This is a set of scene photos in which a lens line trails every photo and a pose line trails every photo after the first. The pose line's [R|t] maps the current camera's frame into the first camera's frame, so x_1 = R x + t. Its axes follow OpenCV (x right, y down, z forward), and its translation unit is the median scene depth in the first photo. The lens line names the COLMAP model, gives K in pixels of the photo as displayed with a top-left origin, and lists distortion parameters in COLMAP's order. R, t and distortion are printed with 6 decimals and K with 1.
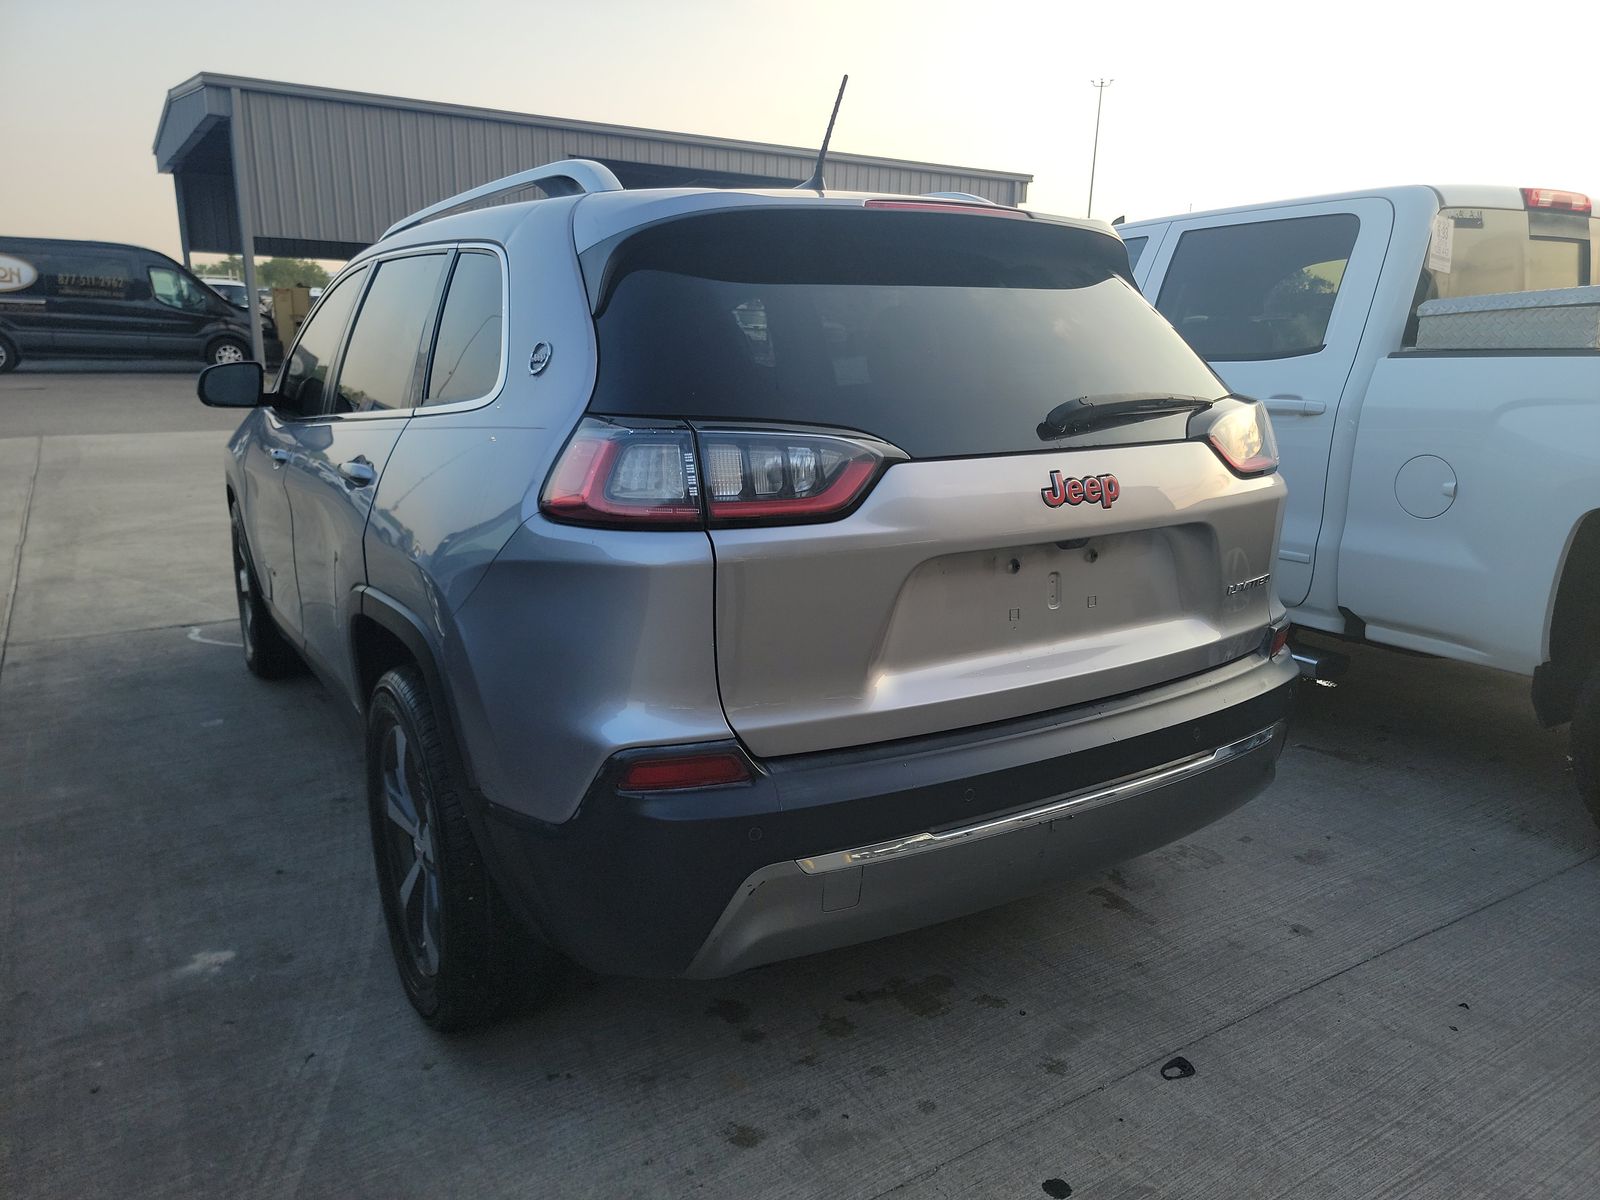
lens RADIAL K [[1109.9, 0, 839.1], [0, 1109.9, 594.7], [0, 0, 1]] dist [0.080629, -0.071808]
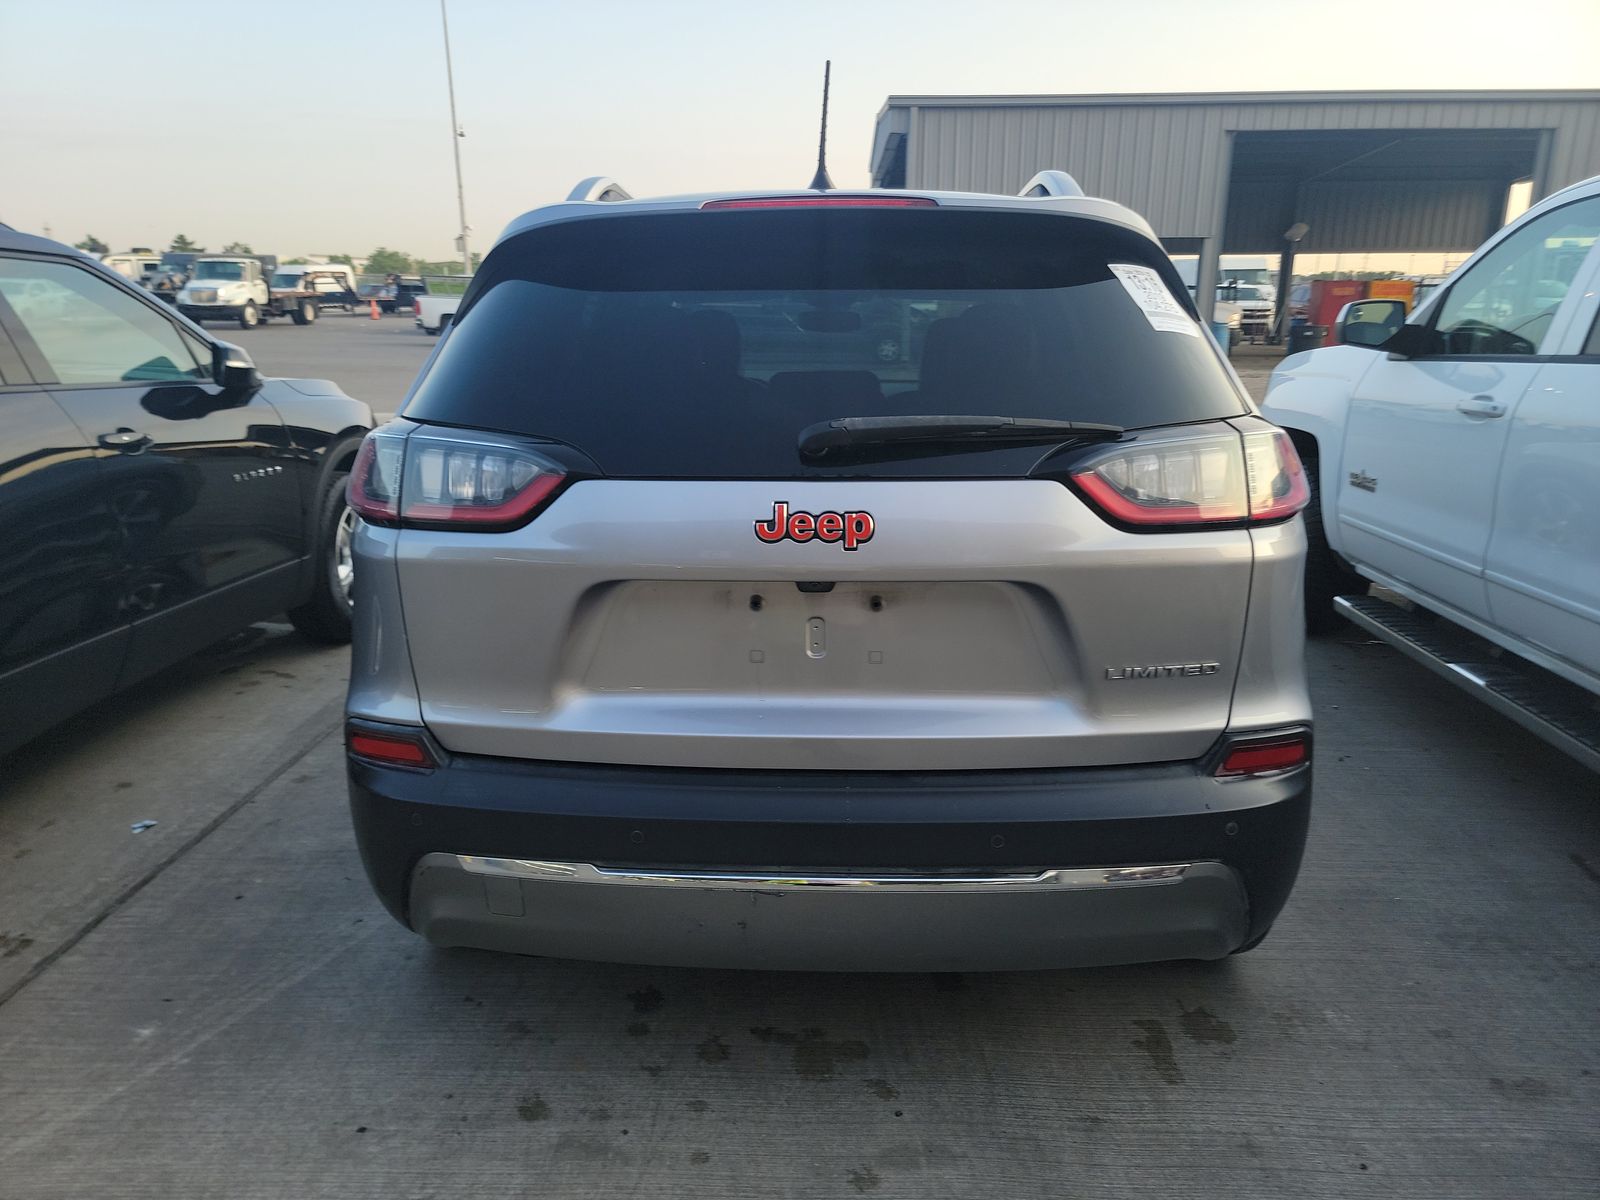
lens RADIAL K [[1117.9, 0, 797.6], [0, 1117.9, 595.4], [0, 0, 1]] dist [0.077154, -0.061578]
pose [[0.815026, 0.124882, -0.565807, 0.575497], [-0.118338, 0.991791, 0.048441, -0.065958], [0.567211, 0.027476, 0.823114, 0.224353]]
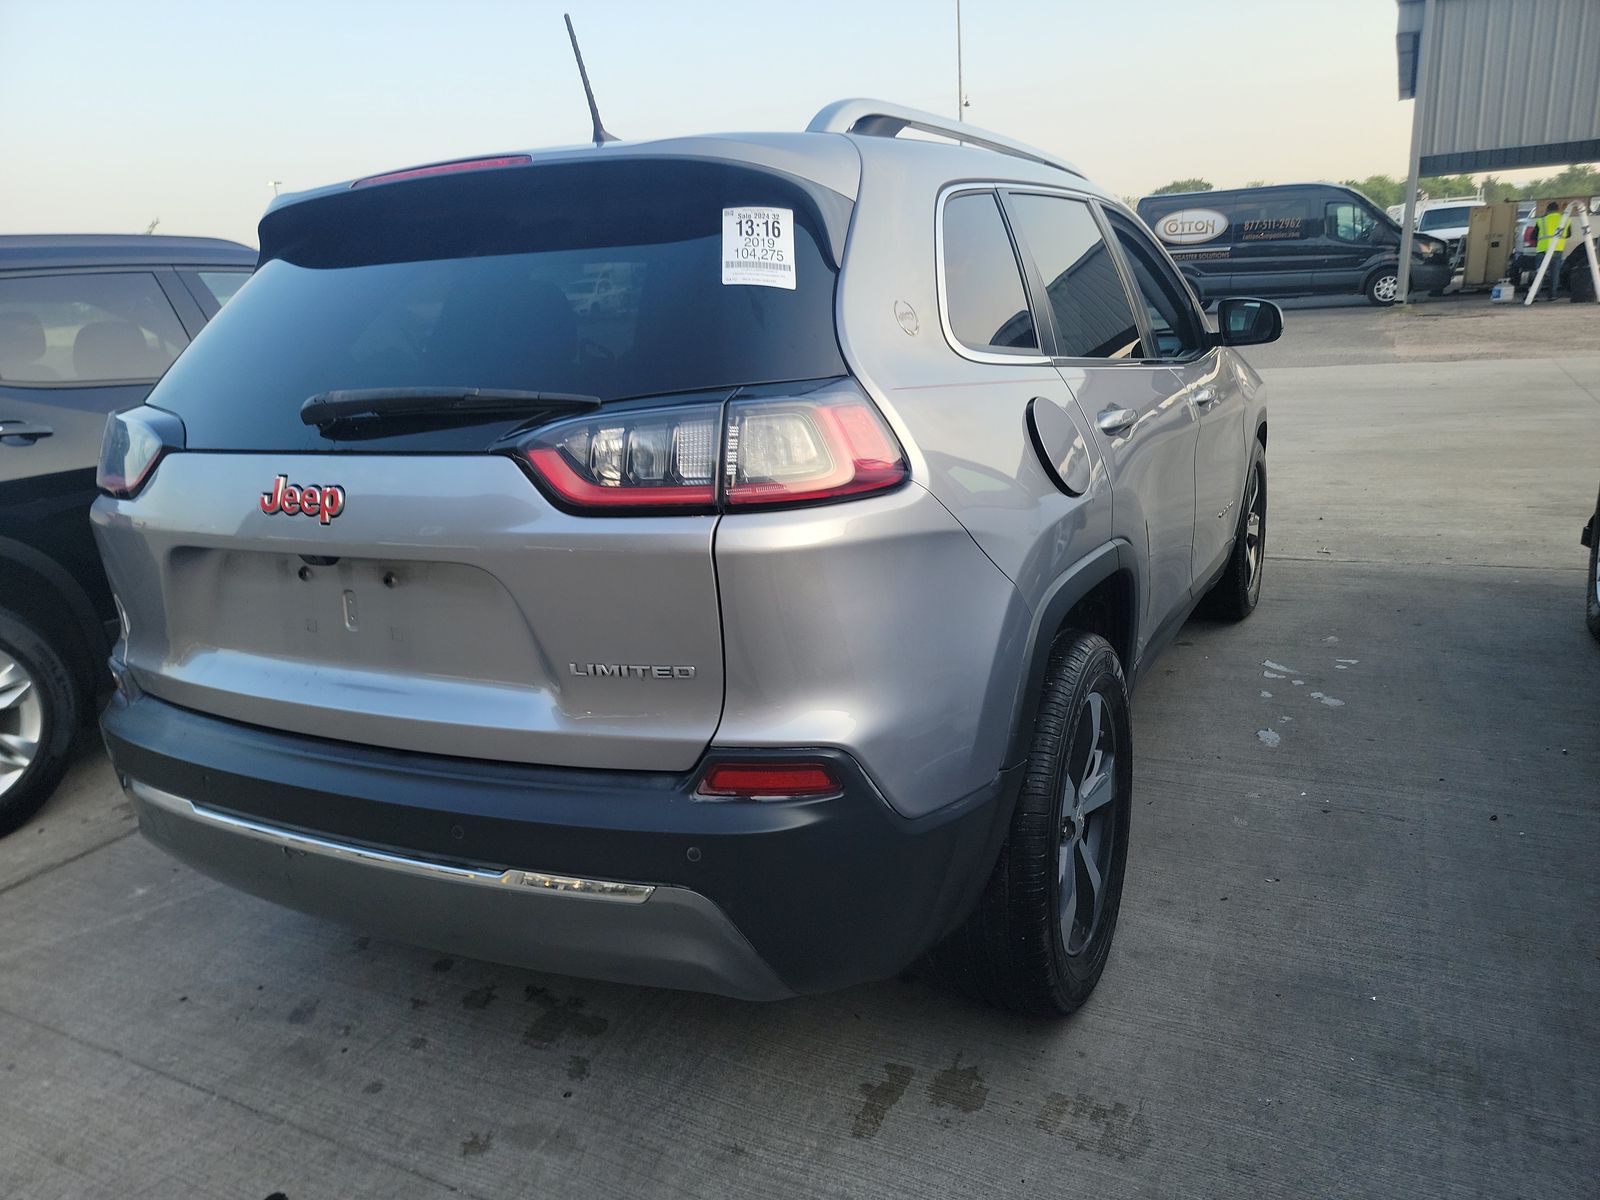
lens RADIAL K [[1115.0, 0, 793.0], [0, 1115.0, 614.8], [0, 0, 1]] dist [0.066711, -0.045564]
pose [[0.490132, 0.194076, -0.849768, 0.965724], [-0.127881, 0.980359, 0.150141, -0.154145], [0.862217, 0.035080, 0.505324, 0.726851]]
